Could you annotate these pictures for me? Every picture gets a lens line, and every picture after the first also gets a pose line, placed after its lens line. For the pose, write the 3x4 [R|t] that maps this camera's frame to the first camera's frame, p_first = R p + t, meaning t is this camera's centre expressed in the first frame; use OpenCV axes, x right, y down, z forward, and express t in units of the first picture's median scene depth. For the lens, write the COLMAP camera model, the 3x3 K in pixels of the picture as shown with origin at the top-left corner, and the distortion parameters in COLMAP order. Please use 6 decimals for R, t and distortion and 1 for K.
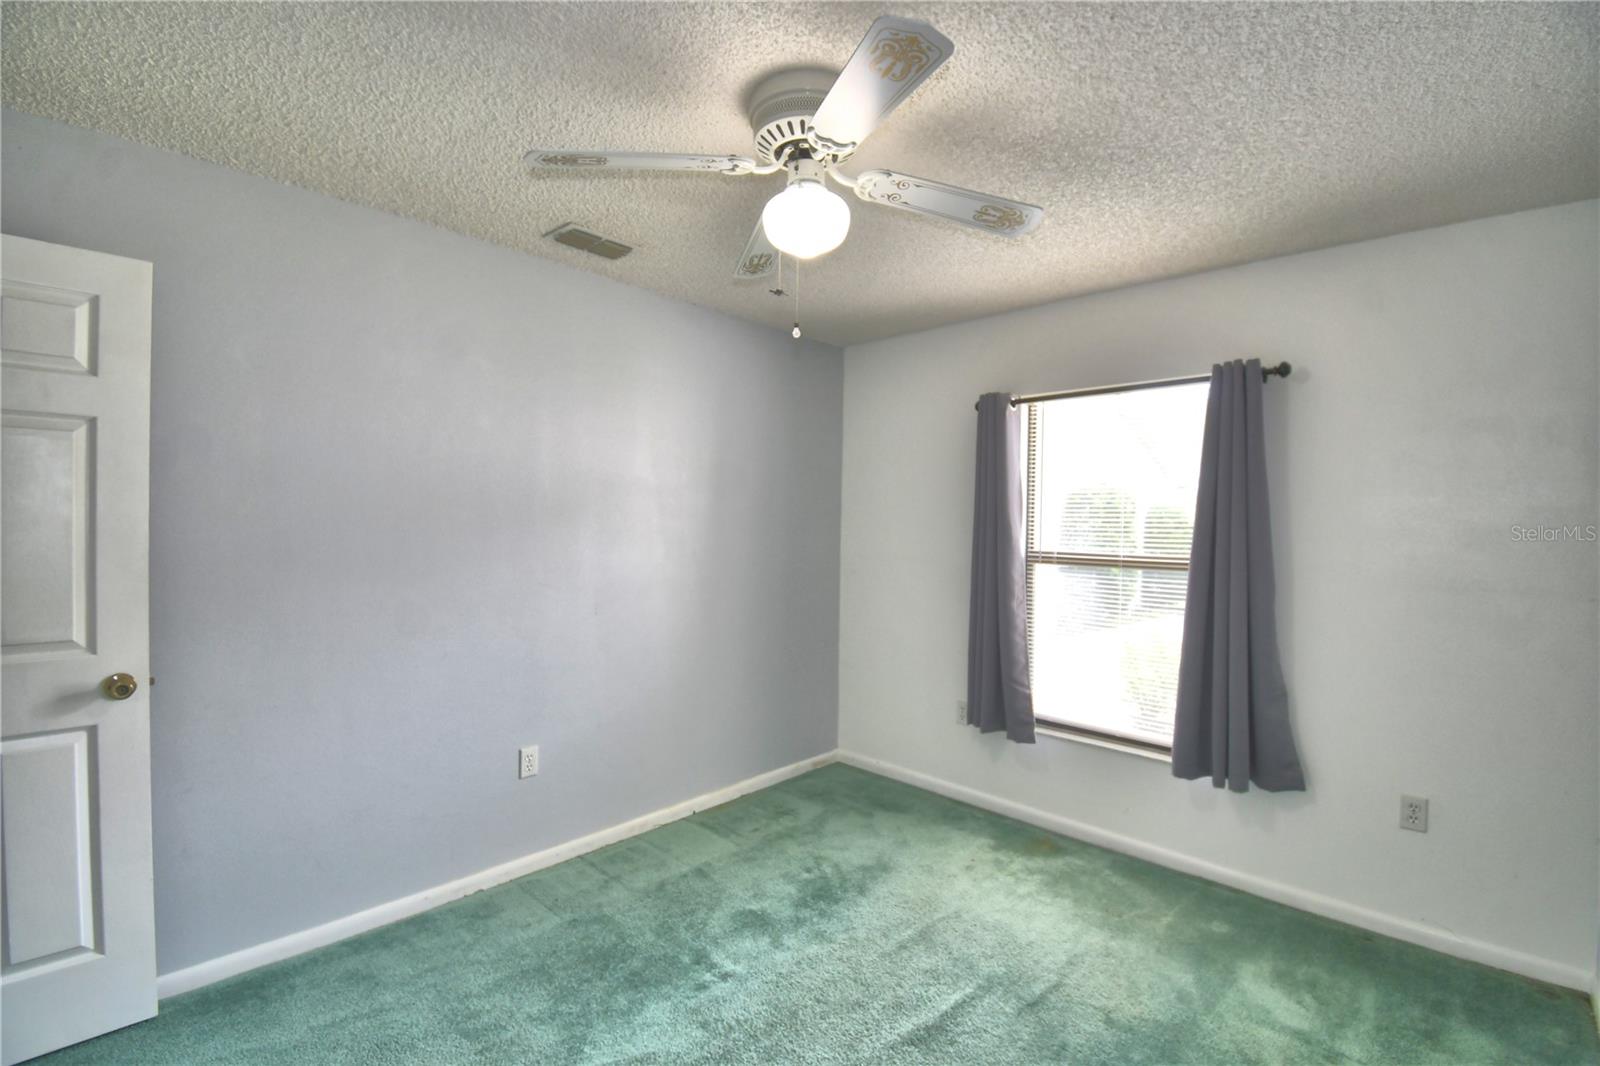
lens RADIAL K [[699.8, 0, 793.0], [0, 699.8, 530.2], [0, 0, 1]] dist [0.022555, -0.026377]
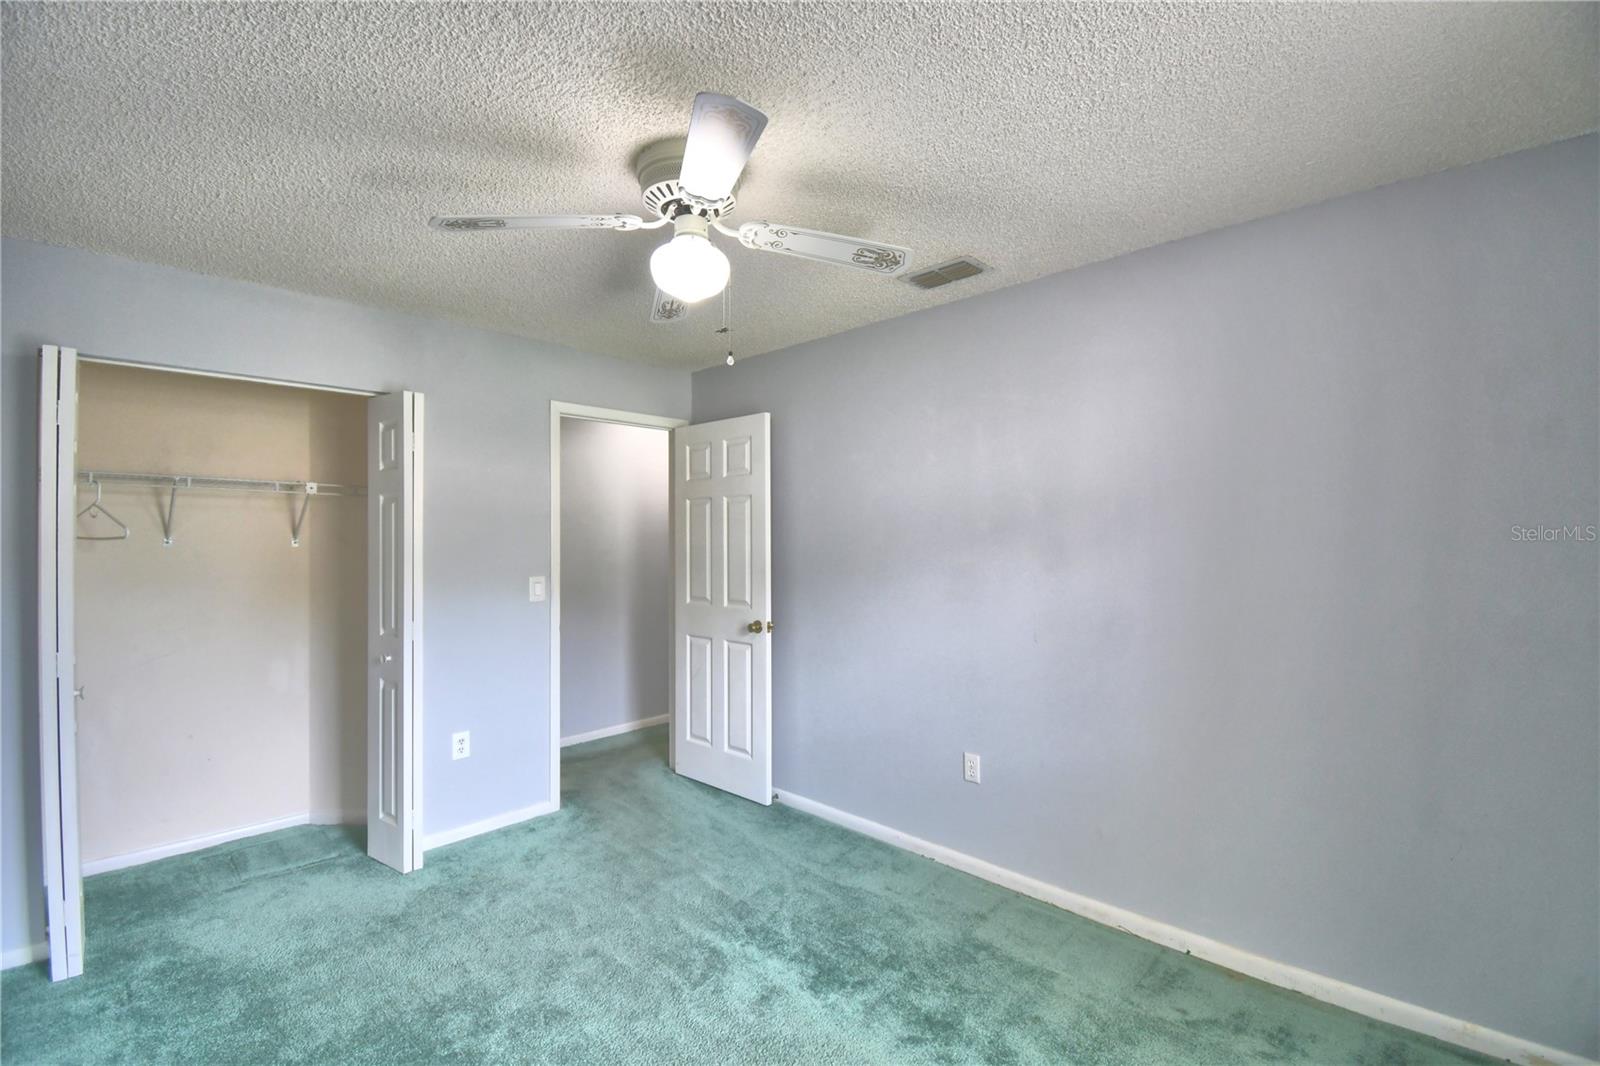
lens RADIAL K [[699.8, 0, 793.0], [0, 699.8, 530.2], [0, 0, 1]] dist [0.022555, -0.026377]
pose [[-0.002822, -0.029541, -0.999560, 0.882863], [-0.008700, 0.999526, -0.029515, 0.003235], [0.999958, 0.008613, -0.003078, 0.918353]]
